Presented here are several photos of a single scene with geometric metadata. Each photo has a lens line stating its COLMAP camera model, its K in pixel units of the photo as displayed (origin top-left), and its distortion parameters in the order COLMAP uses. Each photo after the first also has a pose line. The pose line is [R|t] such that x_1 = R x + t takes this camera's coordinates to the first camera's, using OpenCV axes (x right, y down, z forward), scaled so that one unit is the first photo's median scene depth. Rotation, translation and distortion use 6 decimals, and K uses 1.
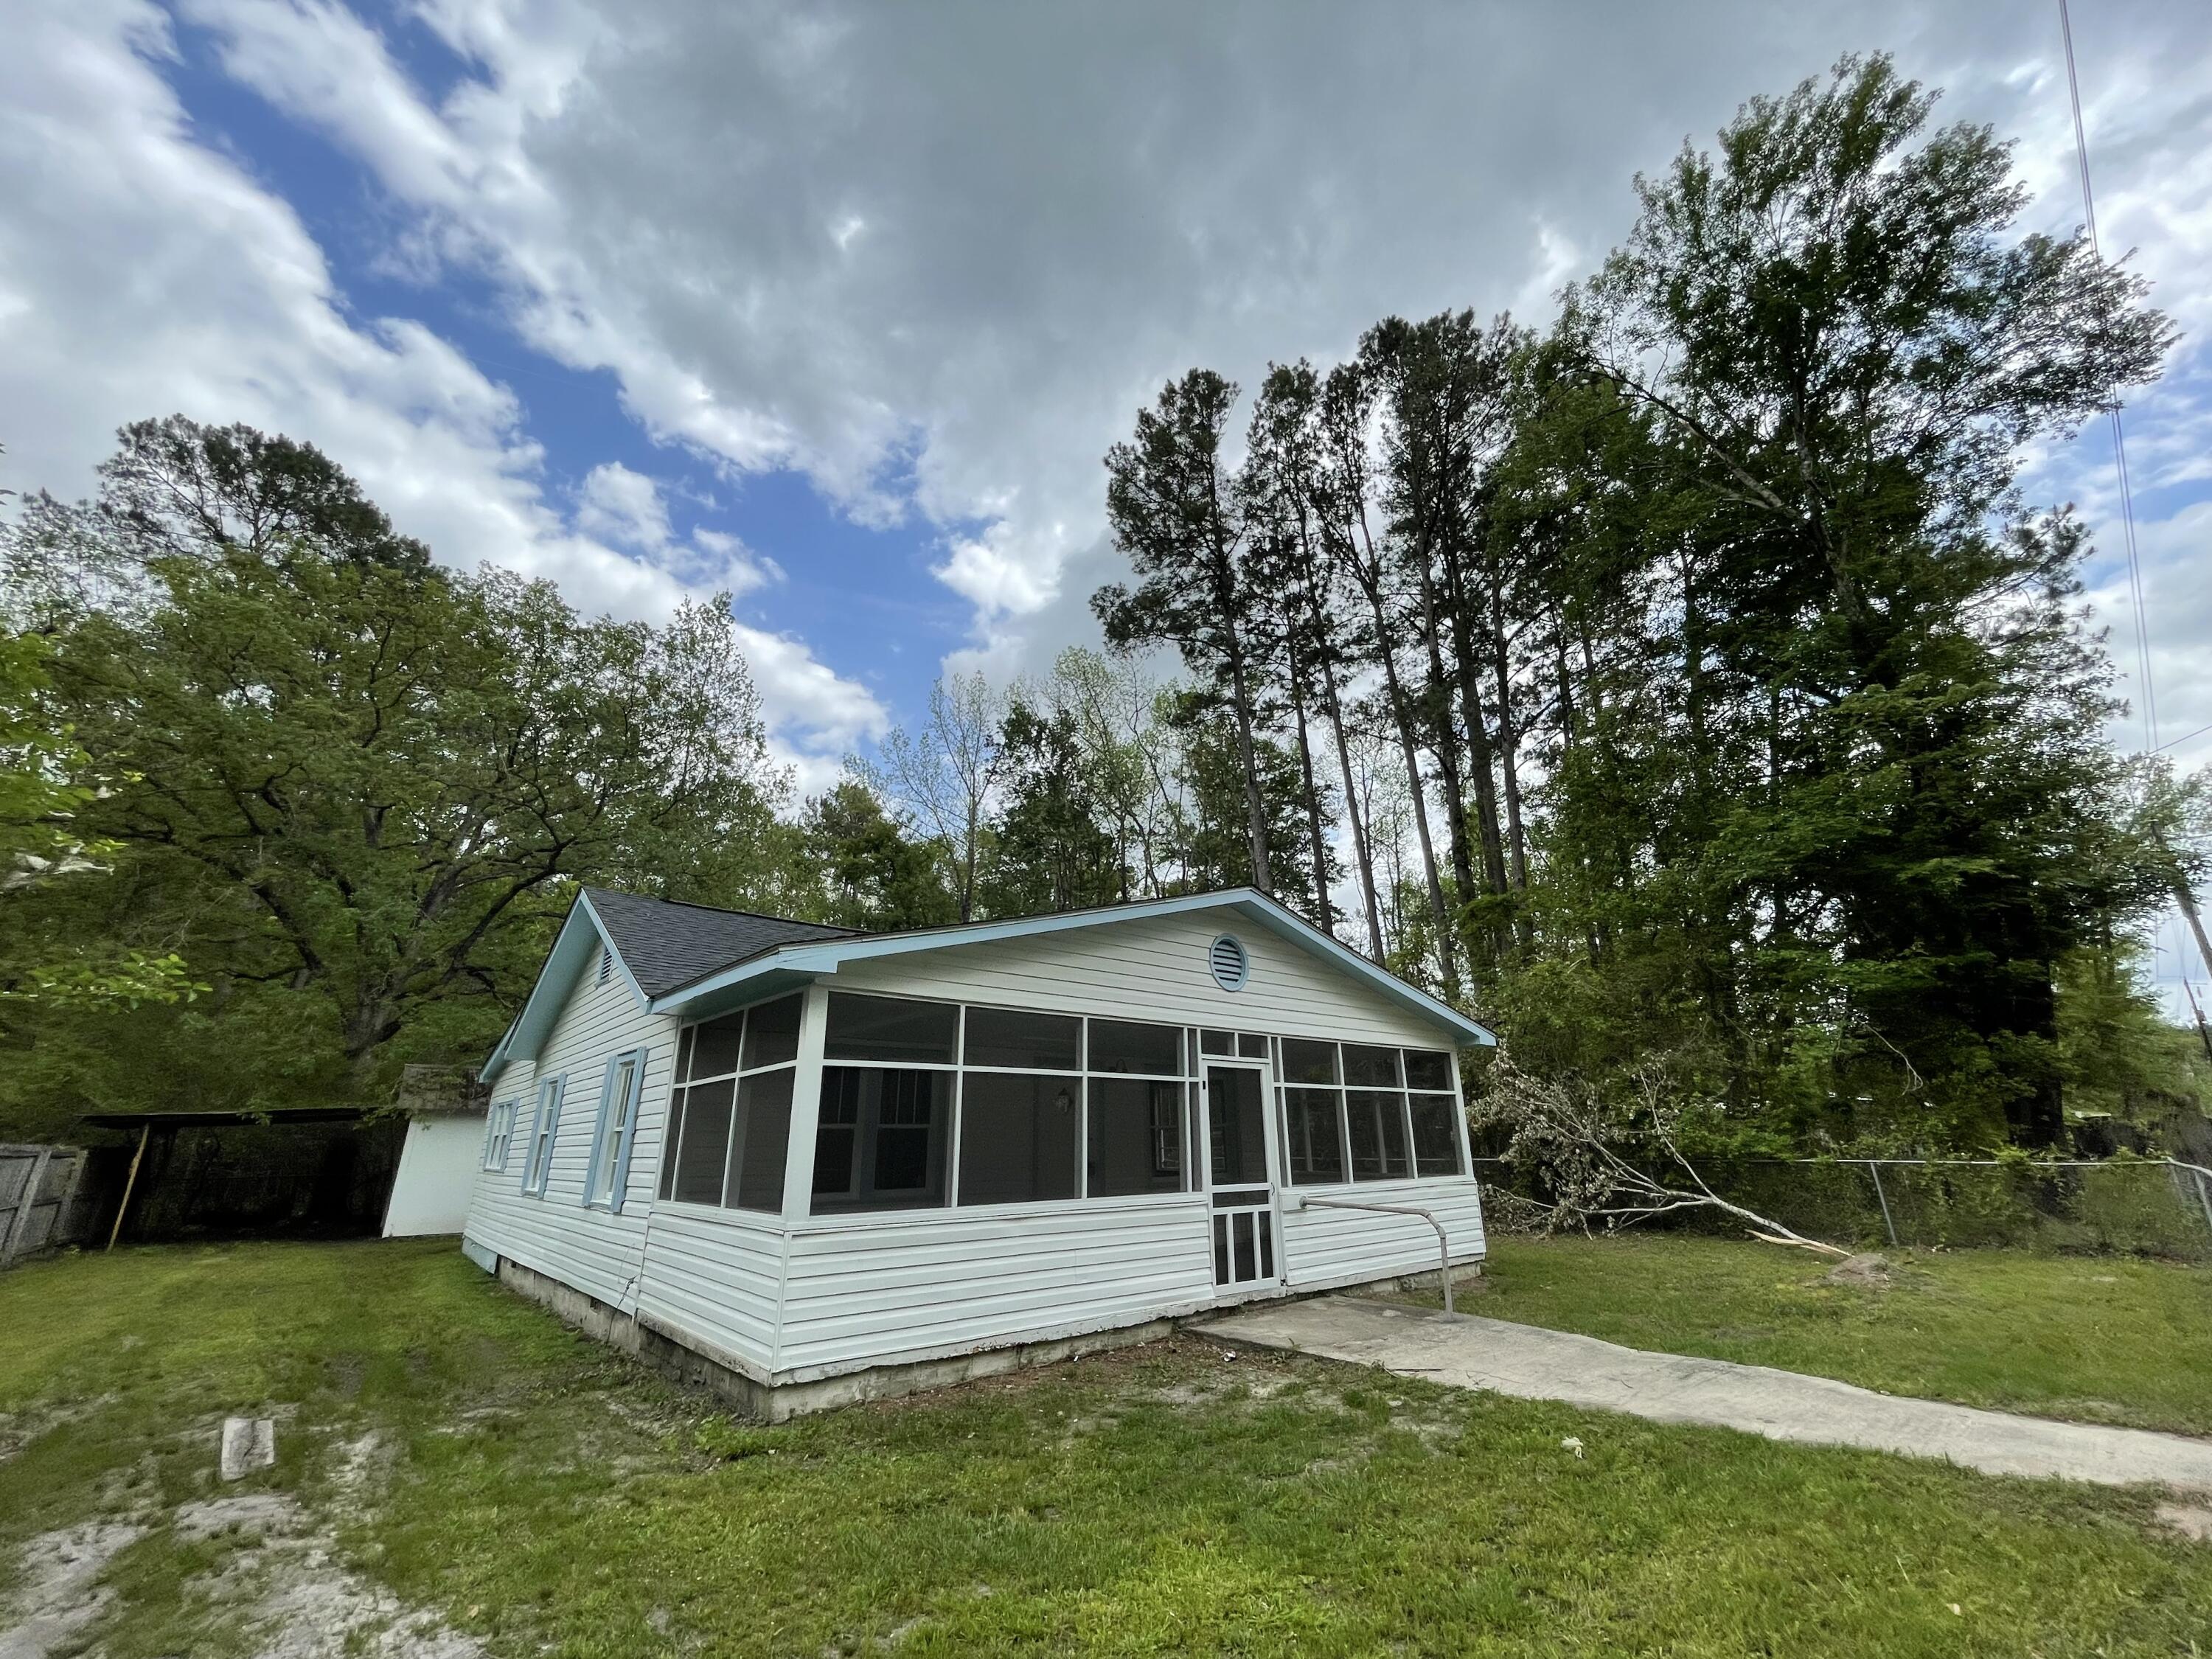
lens RADIAL K [[894.5, 0, 1107.2], [0, 894.5, 826.3], [0, 0, 1]] dist [-0.001677, -0.000615]
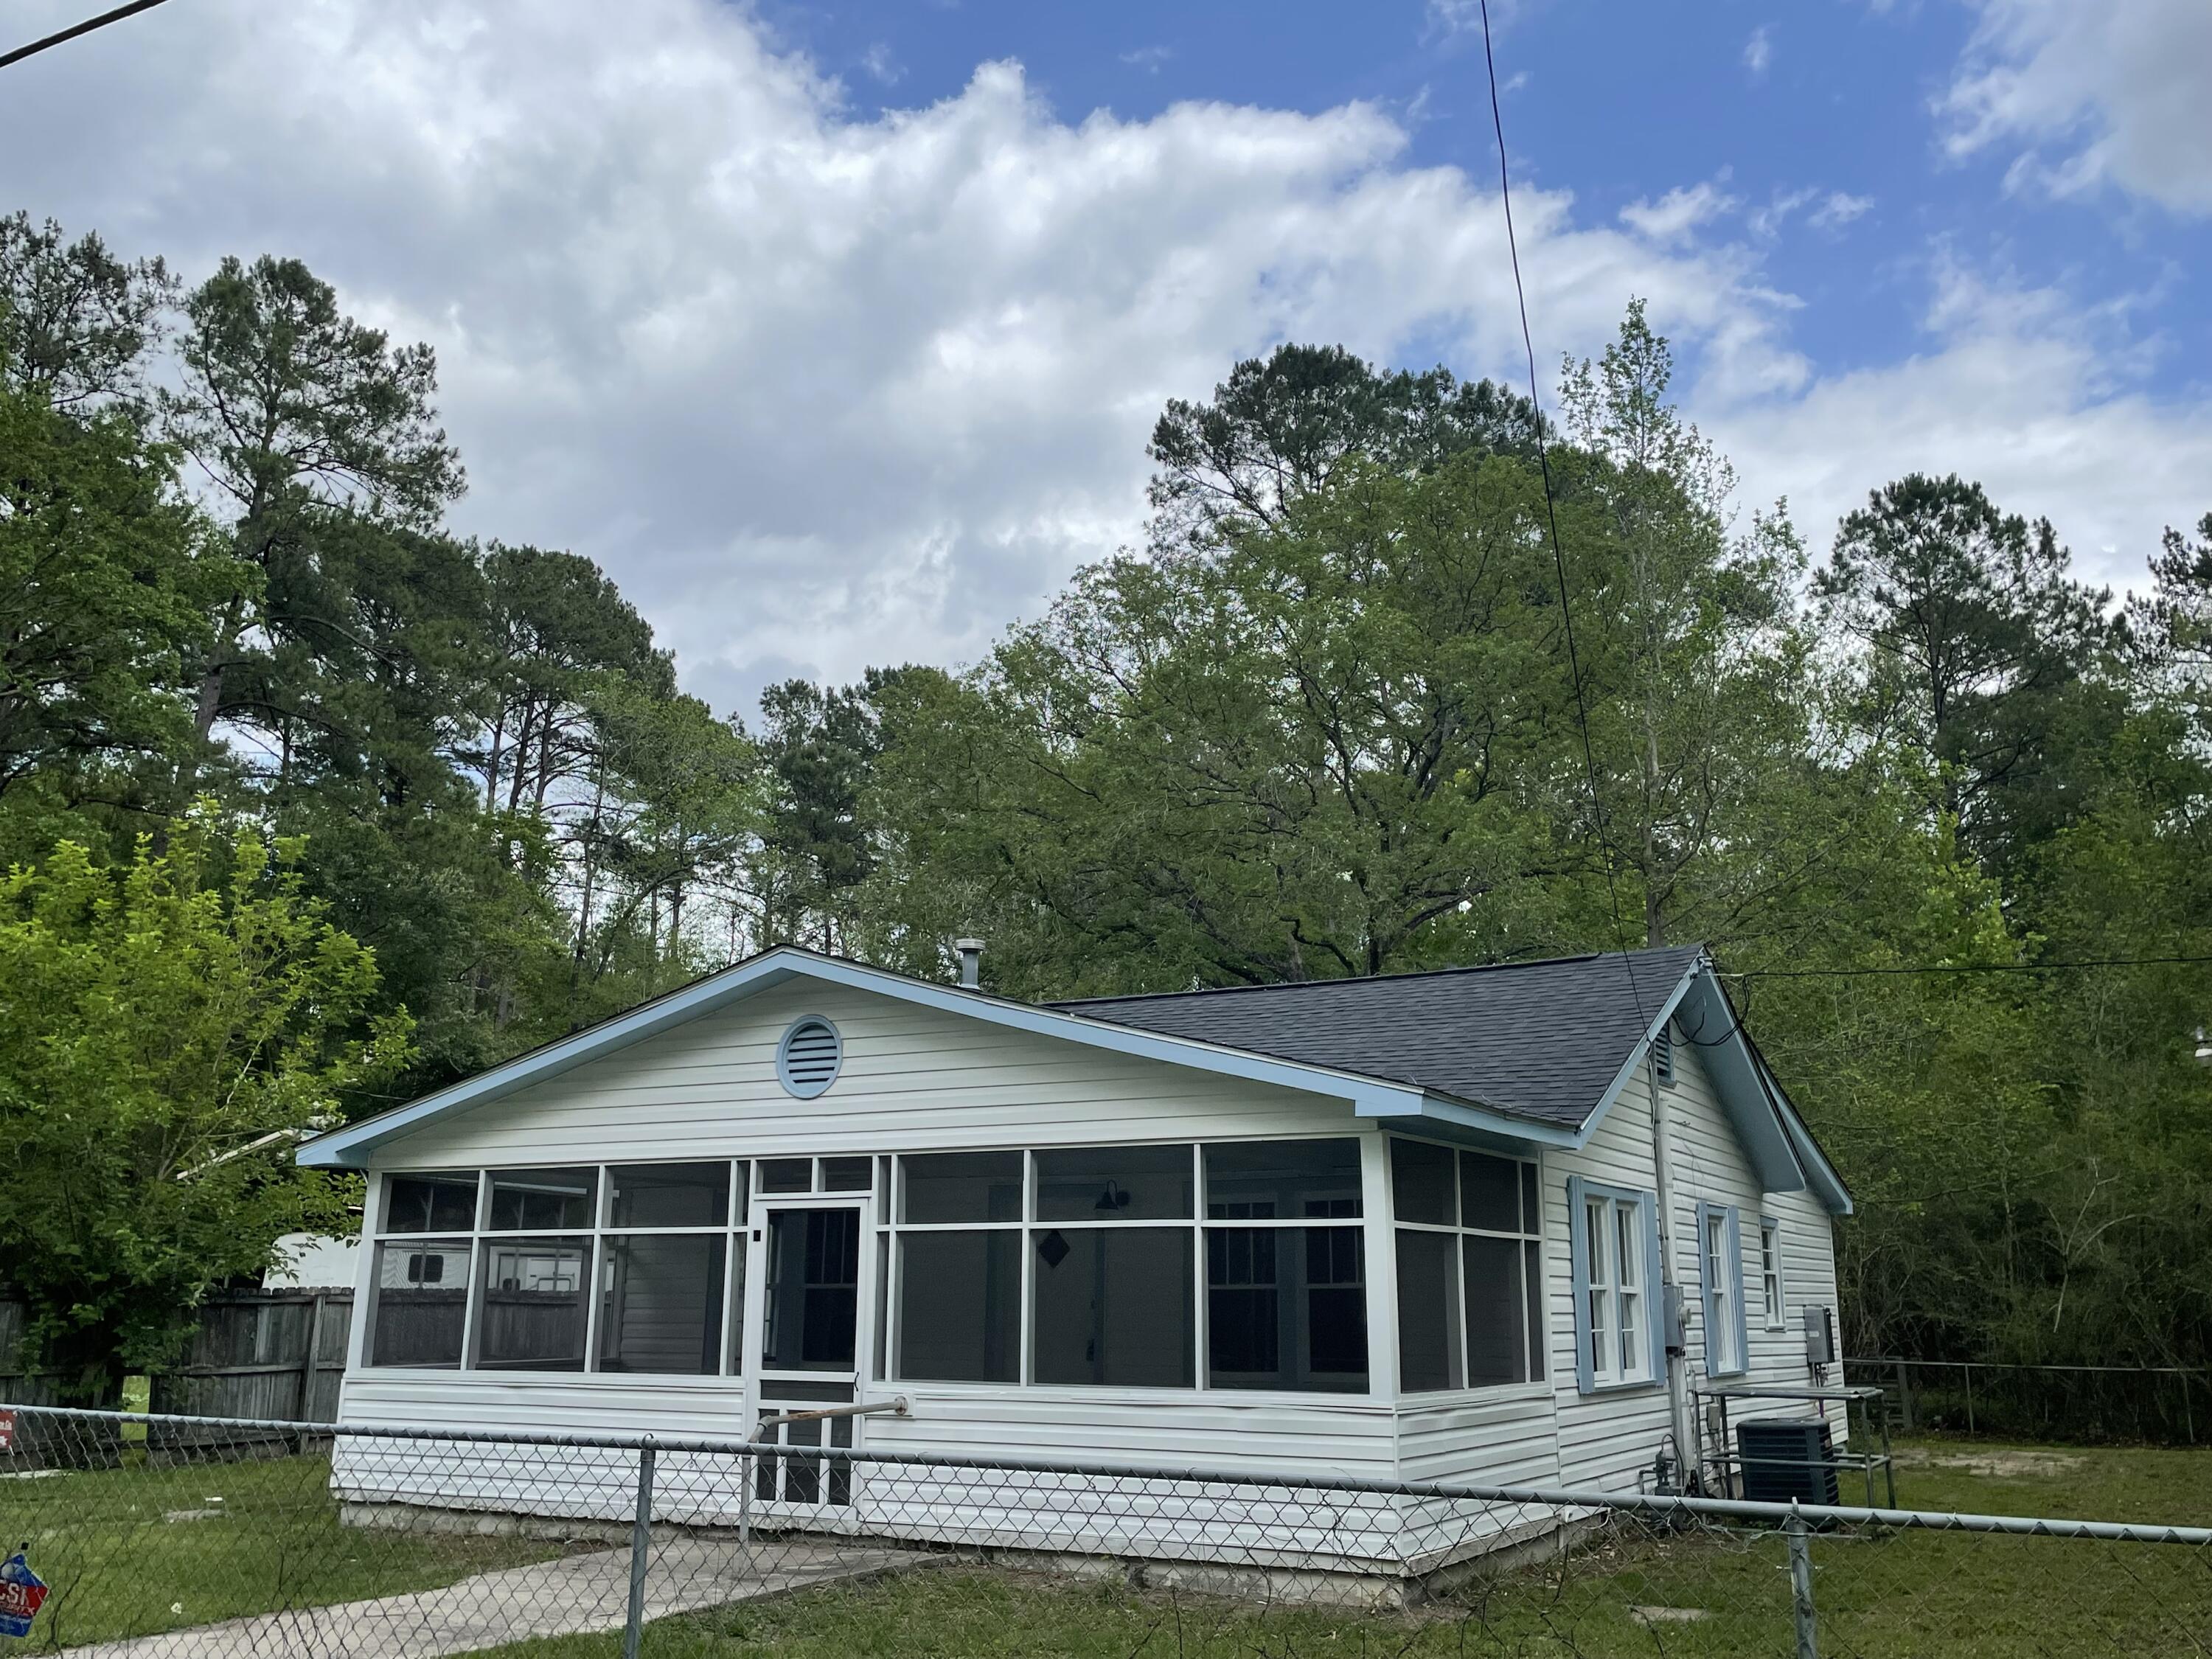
lens RADIAL K [[1942.4, 0, 1113.4], [0, 1942.4, 844.0], [0, 0, 1]] dist [0.067485, -0.015862]
pose [[0.349064, -0.199717, -0.915569, 0.973034], [0.300562, 0.949268, -0.092478, 0.123960], [0.887590, -0.242905, 0.391383, 0.400039]]
